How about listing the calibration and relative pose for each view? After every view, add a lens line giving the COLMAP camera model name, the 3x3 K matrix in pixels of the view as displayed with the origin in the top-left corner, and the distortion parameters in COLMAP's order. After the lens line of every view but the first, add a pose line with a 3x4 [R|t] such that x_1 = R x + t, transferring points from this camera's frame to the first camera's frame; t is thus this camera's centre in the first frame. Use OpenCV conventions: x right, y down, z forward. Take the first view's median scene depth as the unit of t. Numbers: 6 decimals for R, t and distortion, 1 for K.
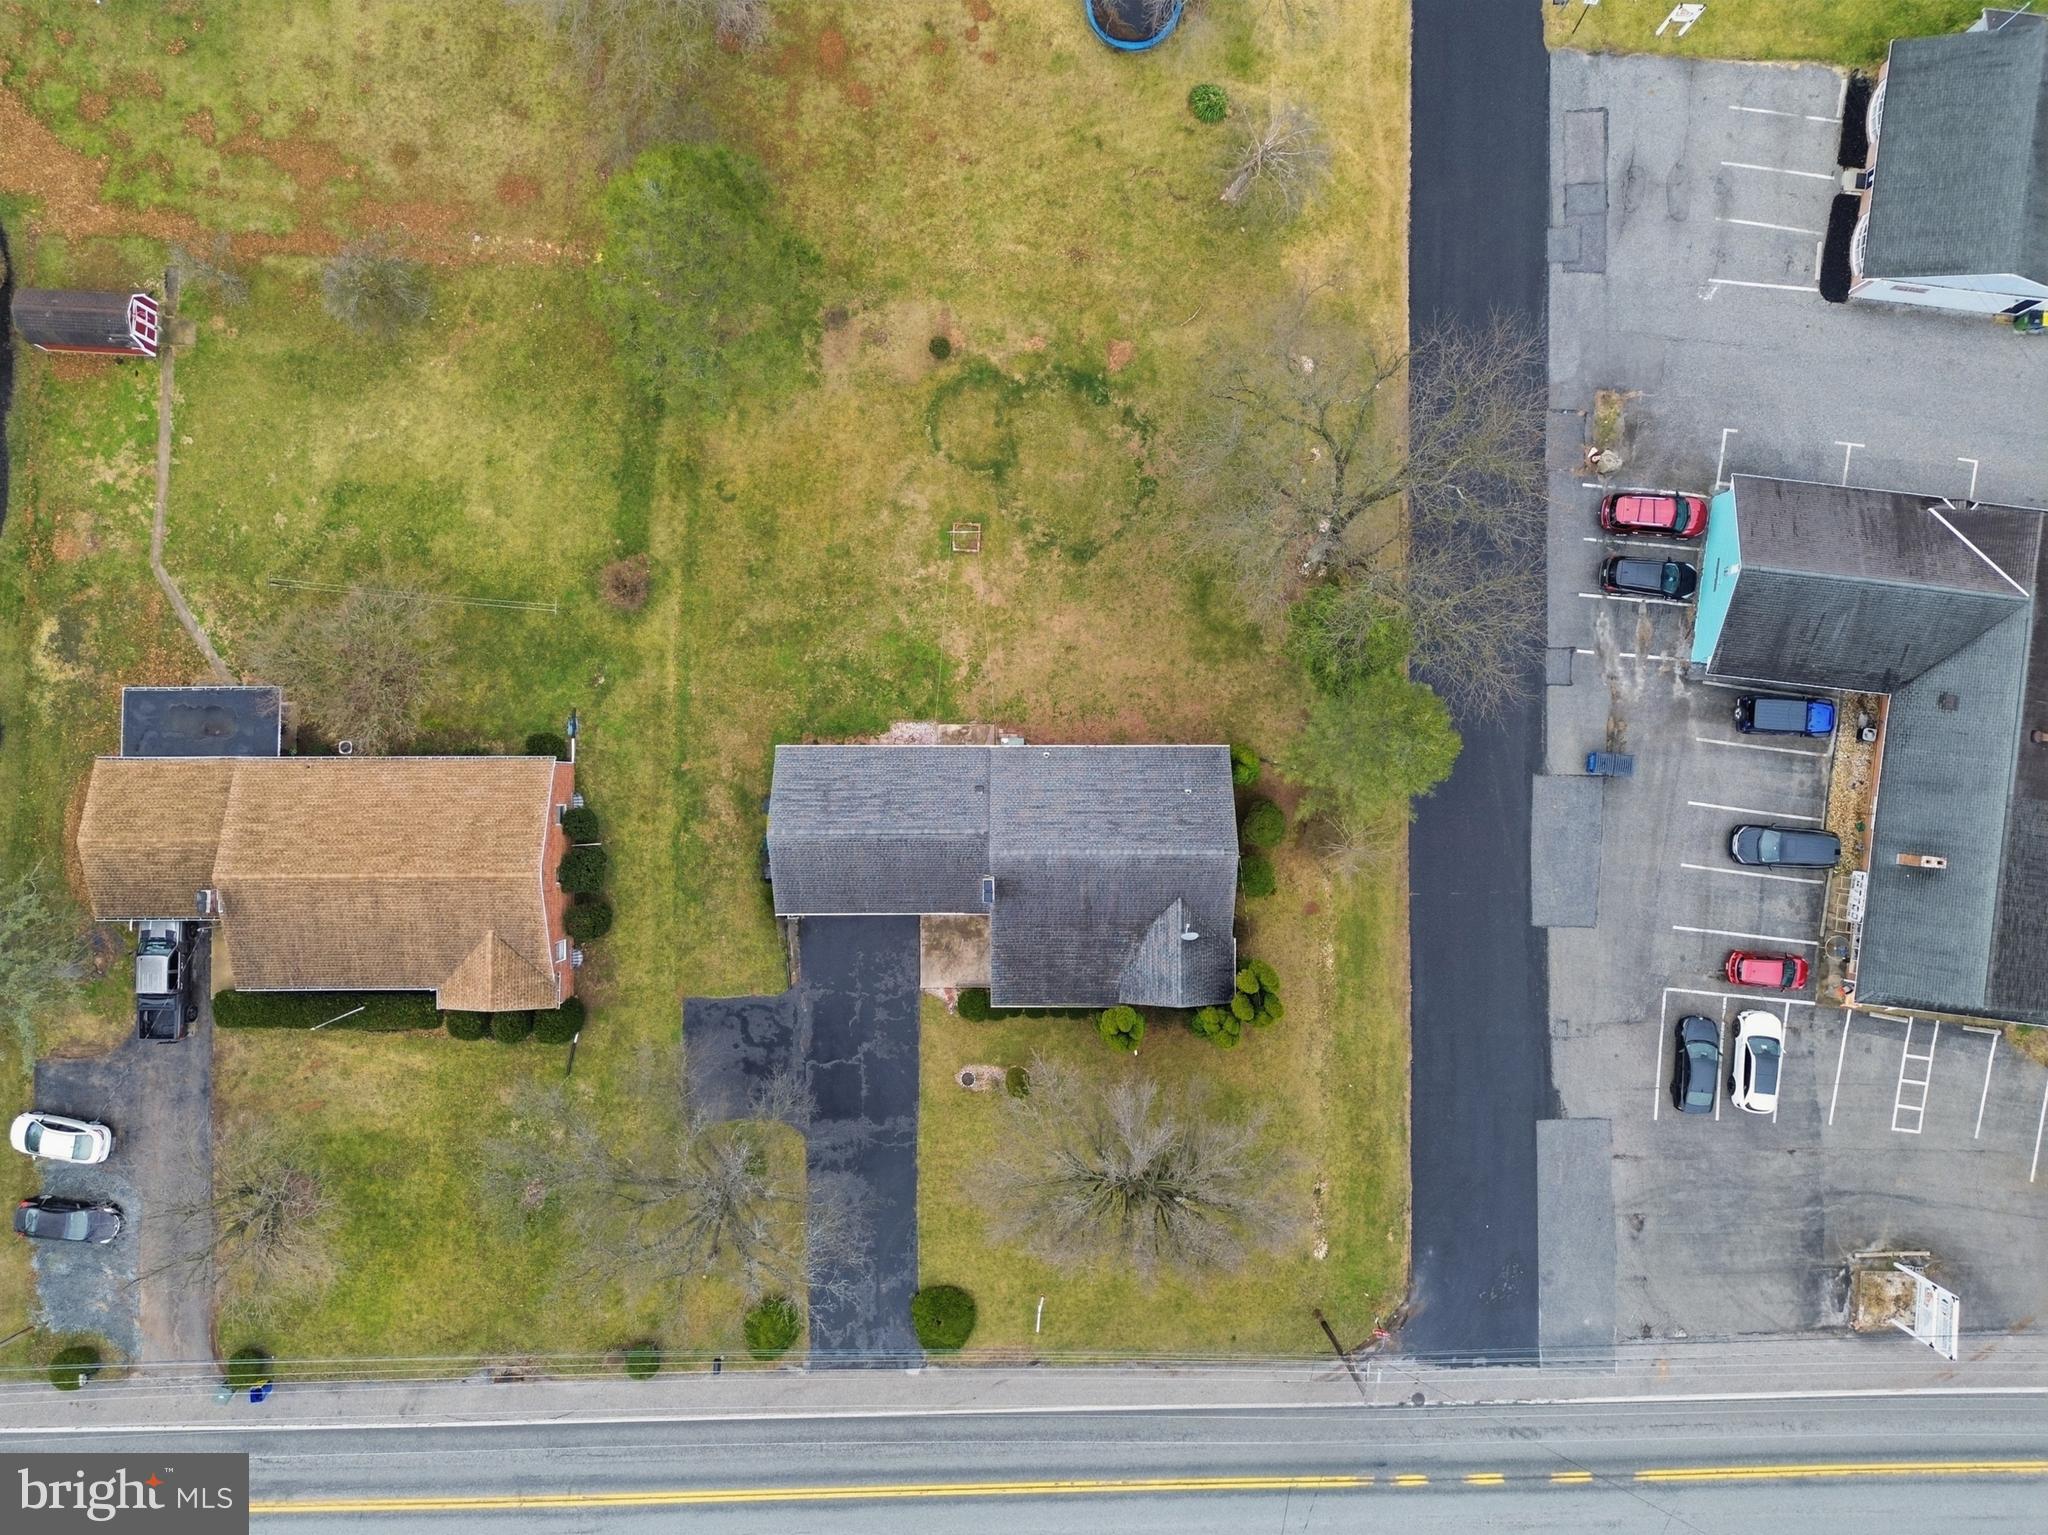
lens RADIAL K [[1454.2, 0, 1025.7], [0, 1454.2, 772.6], [0, 0, 1]] dist [0.048512, -0.022289]
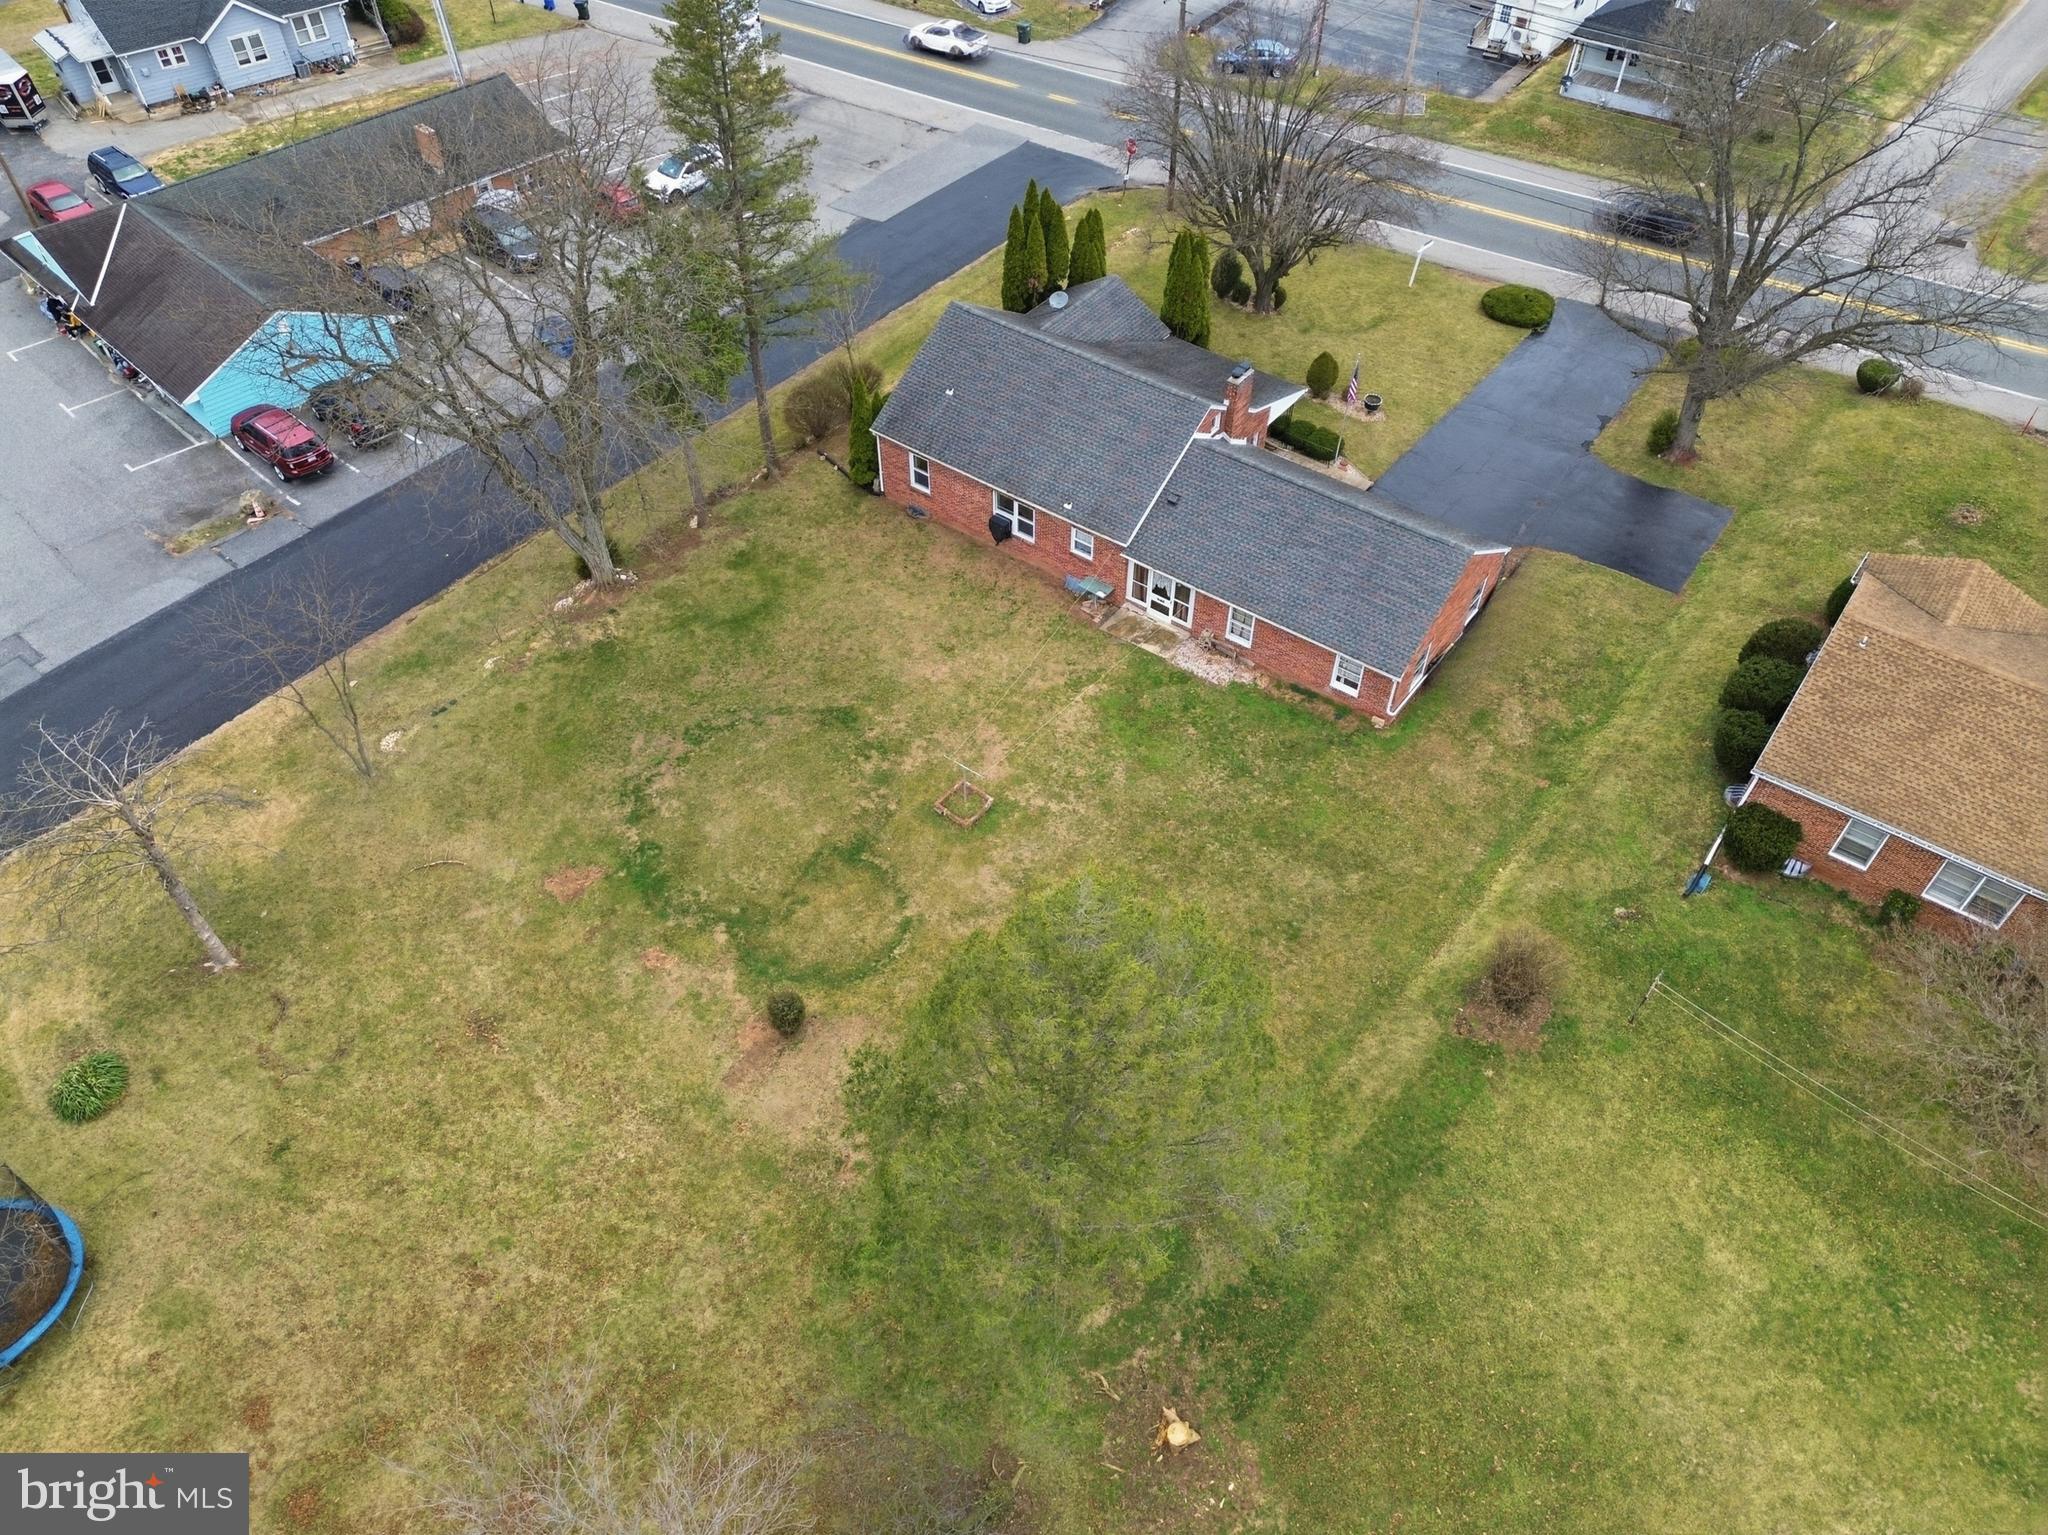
lens RADIAL K [[1454.2, 0, 1025.7], [0, 1454.2, 772.6], [0, 0, 1]] dist [0.048512, -0.022289]
pose [[-0.799733, -0.436577, 0.412102, -0.311098], [0.600355, -0.580218, 0.550383, -0.478578], [-0.001175, 0.687567, 0.726120, 0.535567]]
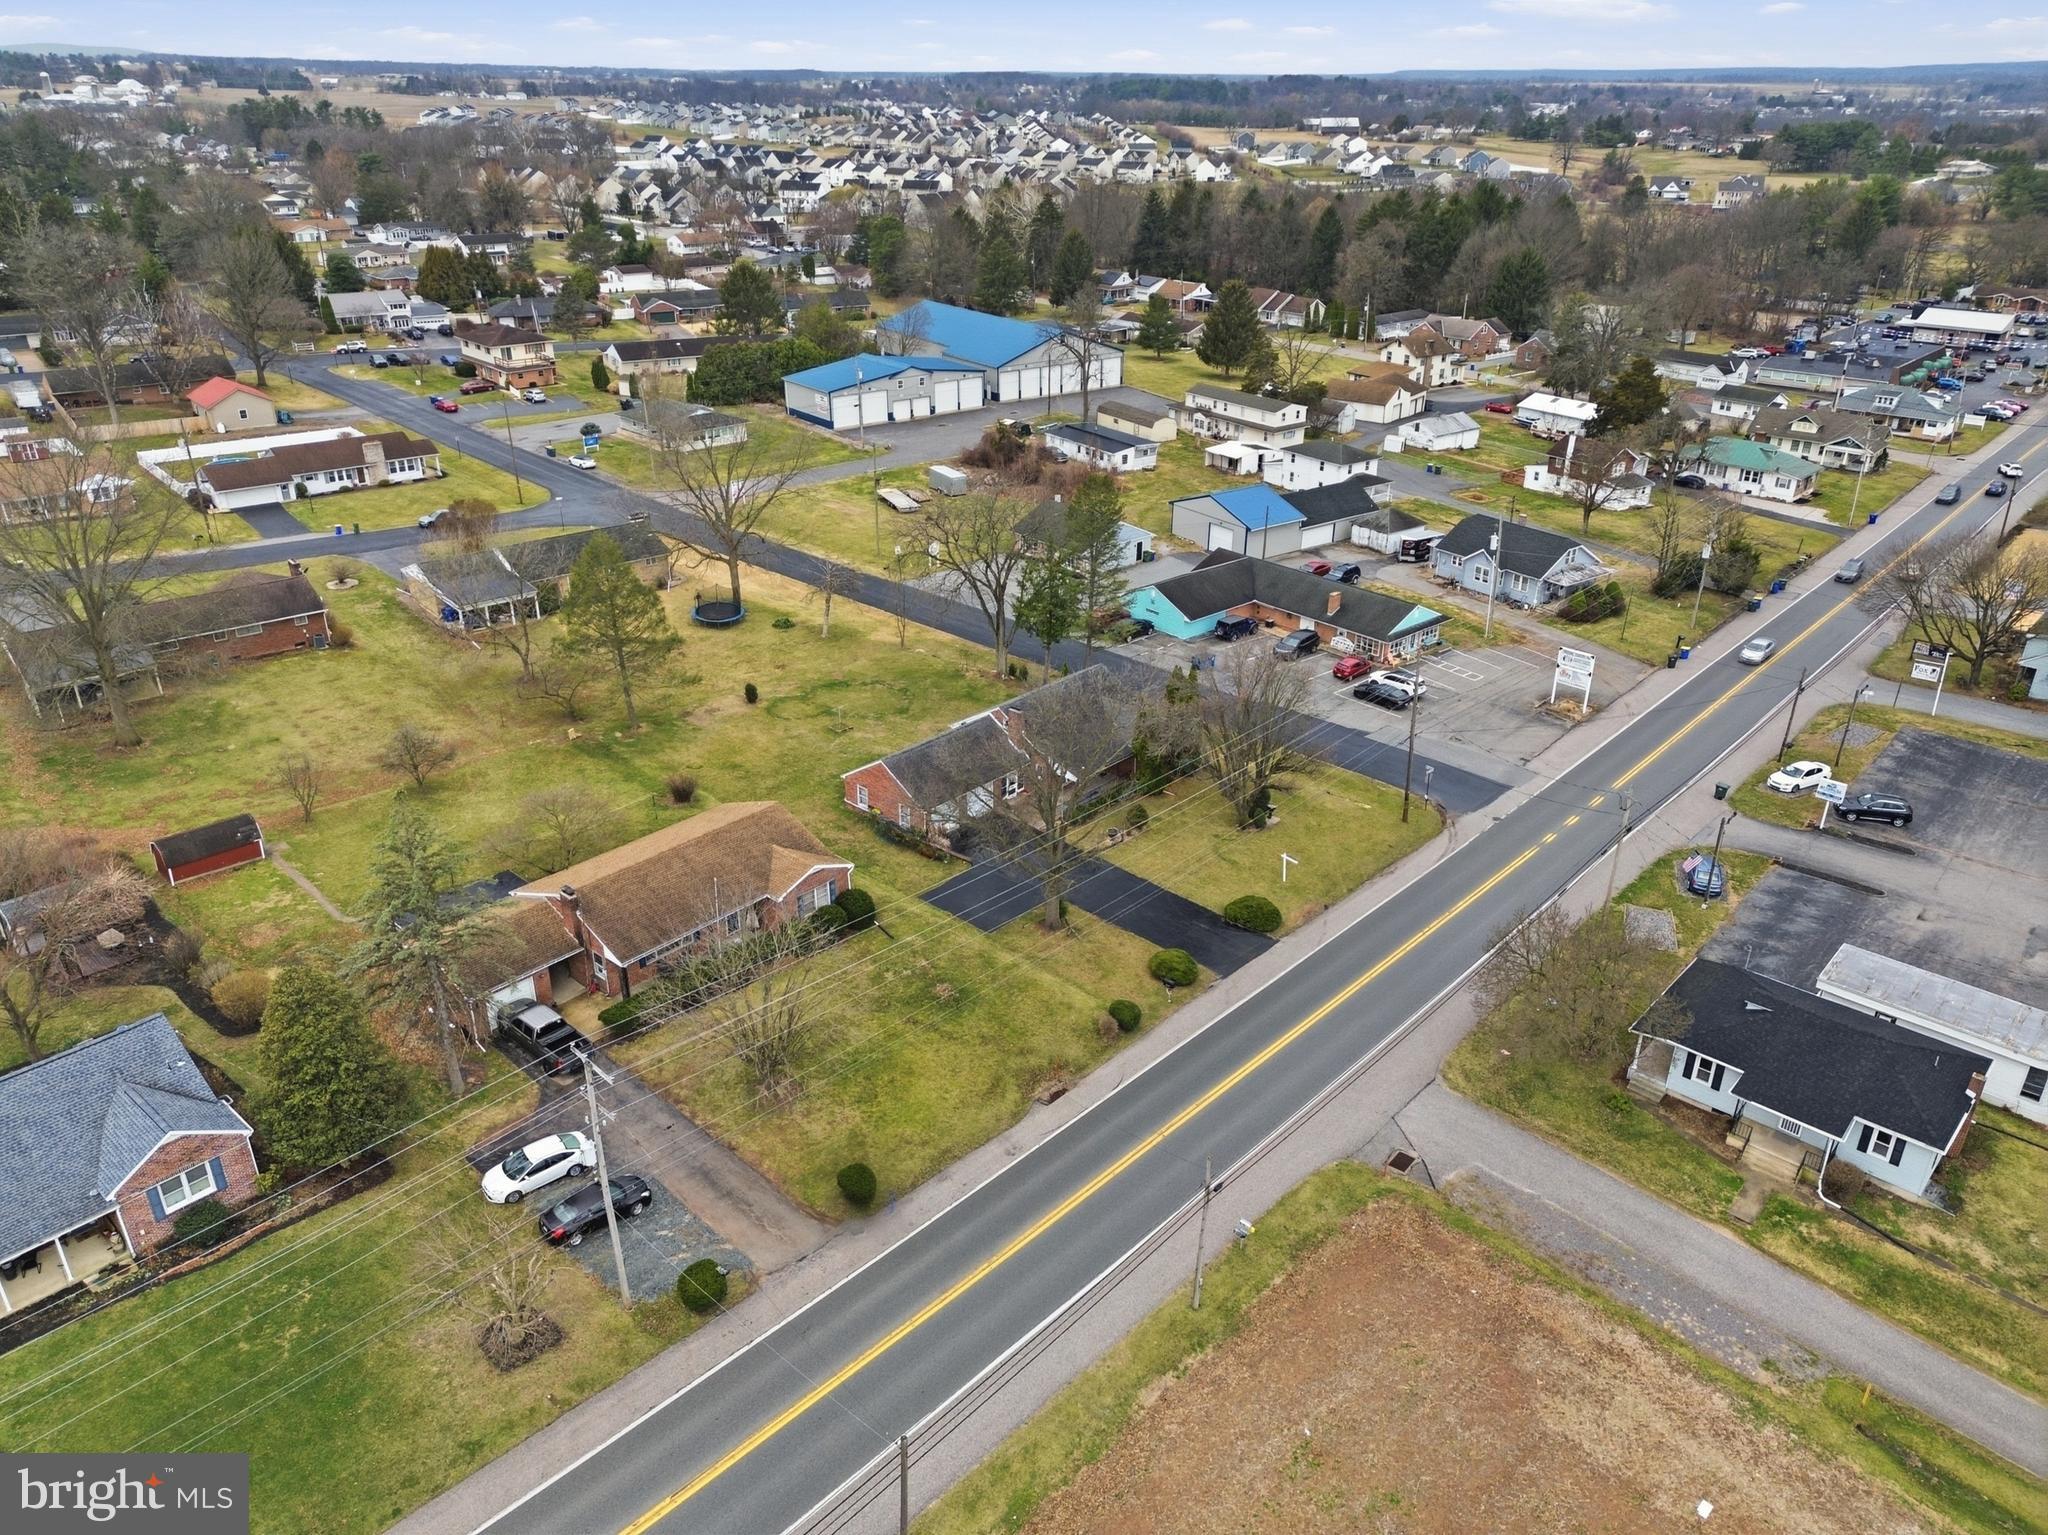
lens RADIAL K [[1444.6, 0, 1024.0], [0, 1444.6, 767.5], [0, 0, 1]] dist [0.097250, -0.097461]
pose [[0.667657, -0.312150, 0.675867, -0.955673], [0.744301, 0.299171, -0.597087, 0.909578], [-0.015820, 0.901698, 0.432077, 0.370872]]
